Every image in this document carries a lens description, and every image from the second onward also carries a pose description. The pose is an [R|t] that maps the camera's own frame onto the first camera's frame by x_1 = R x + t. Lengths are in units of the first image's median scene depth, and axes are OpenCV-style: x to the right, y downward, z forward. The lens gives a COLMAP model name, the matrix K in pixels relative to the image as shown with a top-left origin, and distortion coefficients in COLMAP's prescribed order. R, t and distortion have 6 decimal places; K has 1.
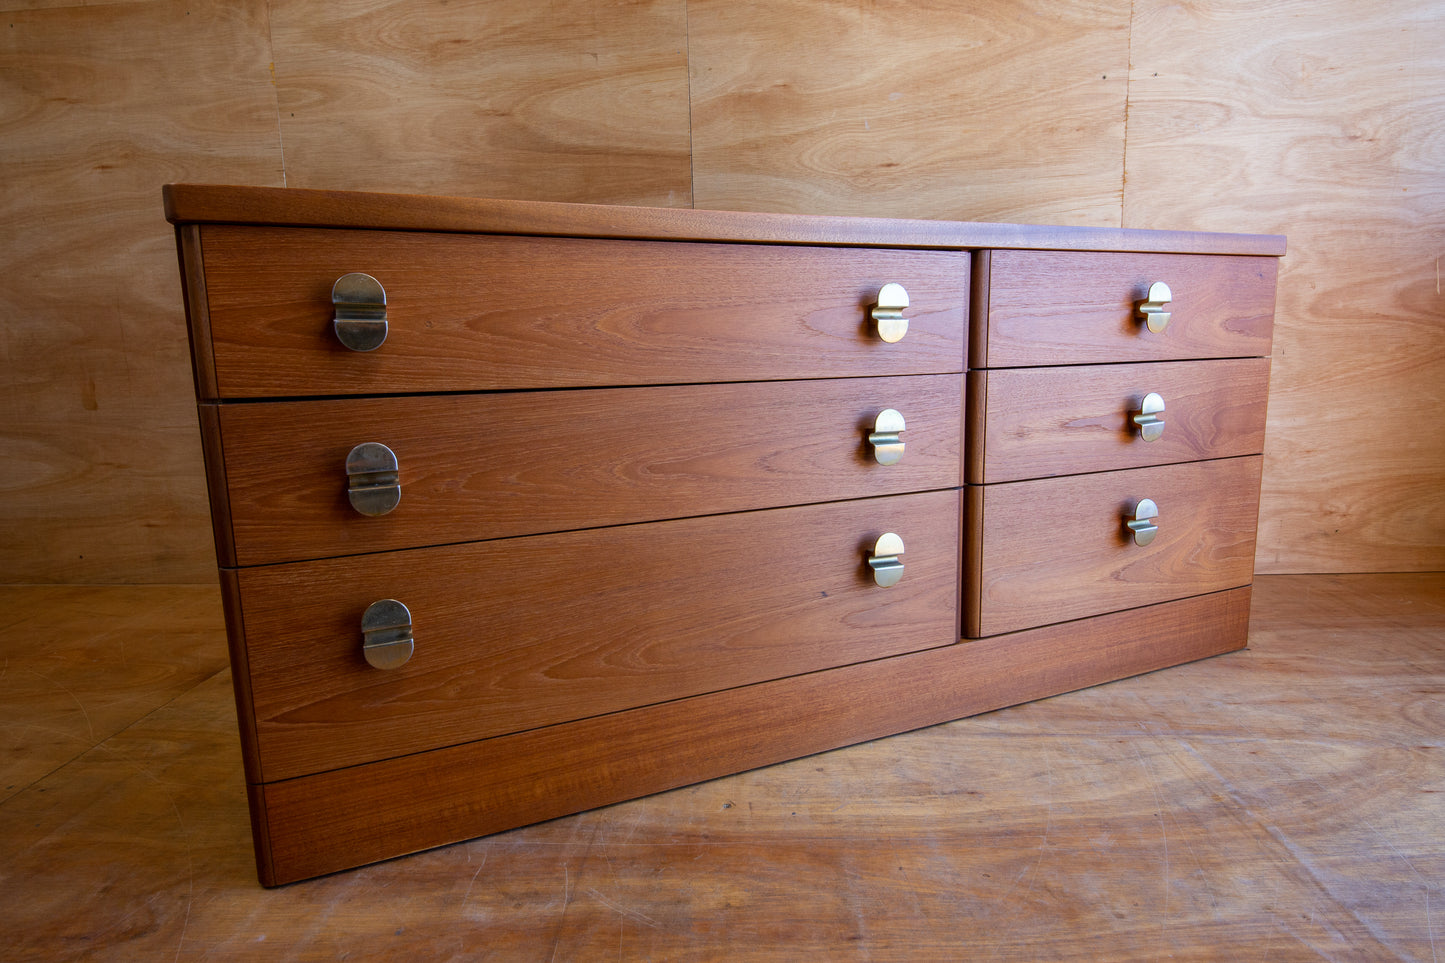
lens RADIAL K [[715.0, 0, 721.0], [0, 715.0, 463.5], [0, 0, 1]] dist [0.034242, -0.024963]
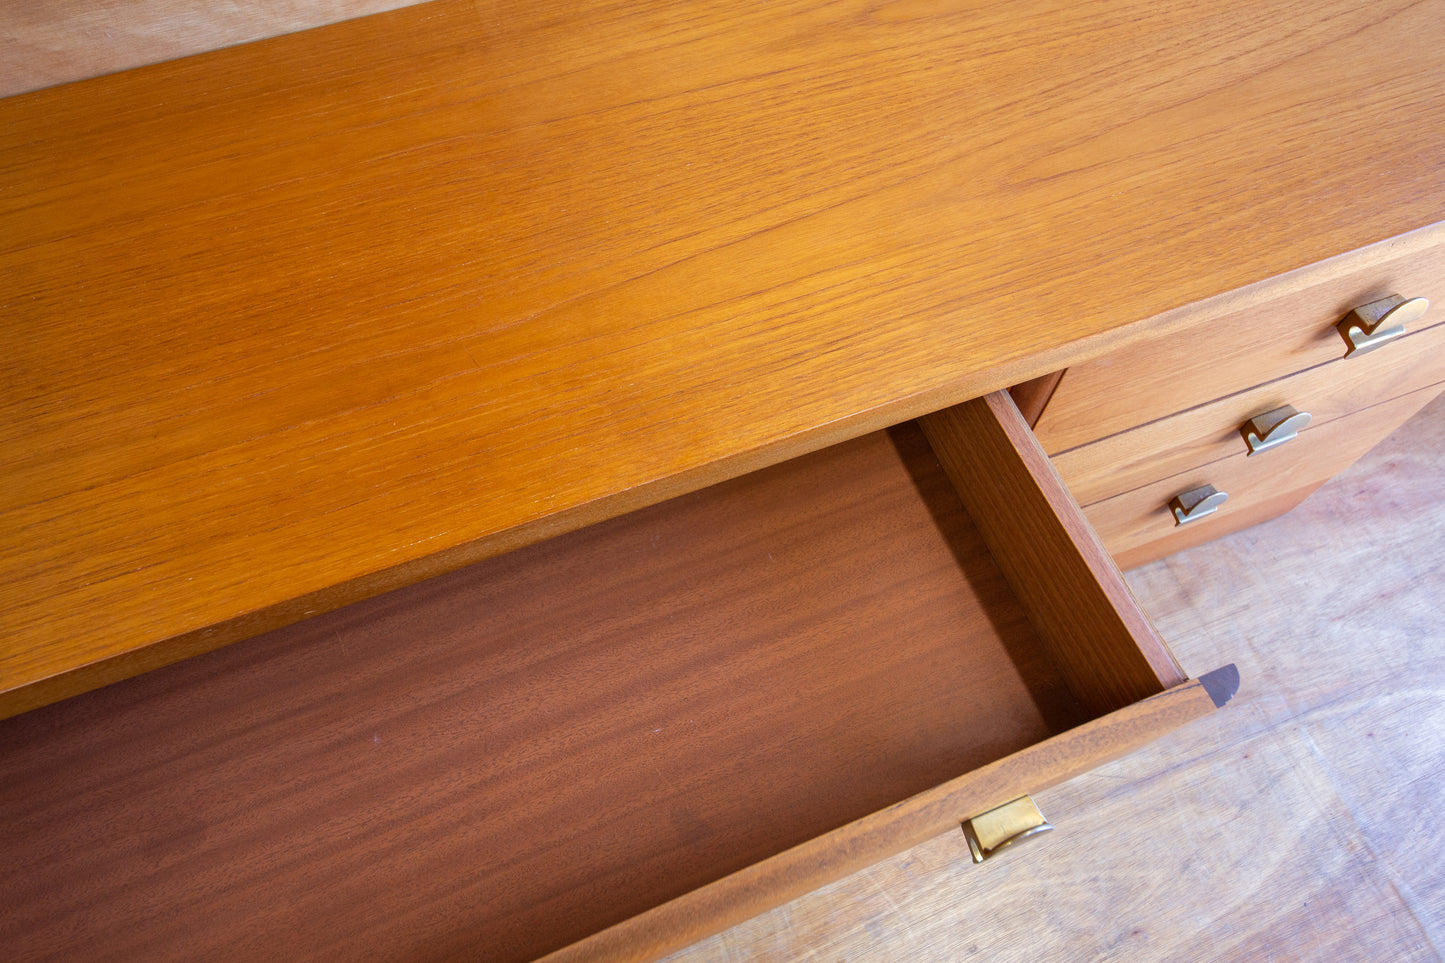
lens RADIAL K [[936.4, 0, 712.5], [0, 936.4, 480.7], [0, 0, 1]] dist [0.046954, -0.018993]
pose [[0.917382, -0.346789, 0.195313, -0.108041], [0.052970, 0.592743, 0.803648, -0.511758], [-0.394466, -0.726907, 0.562141, 0.534776]]
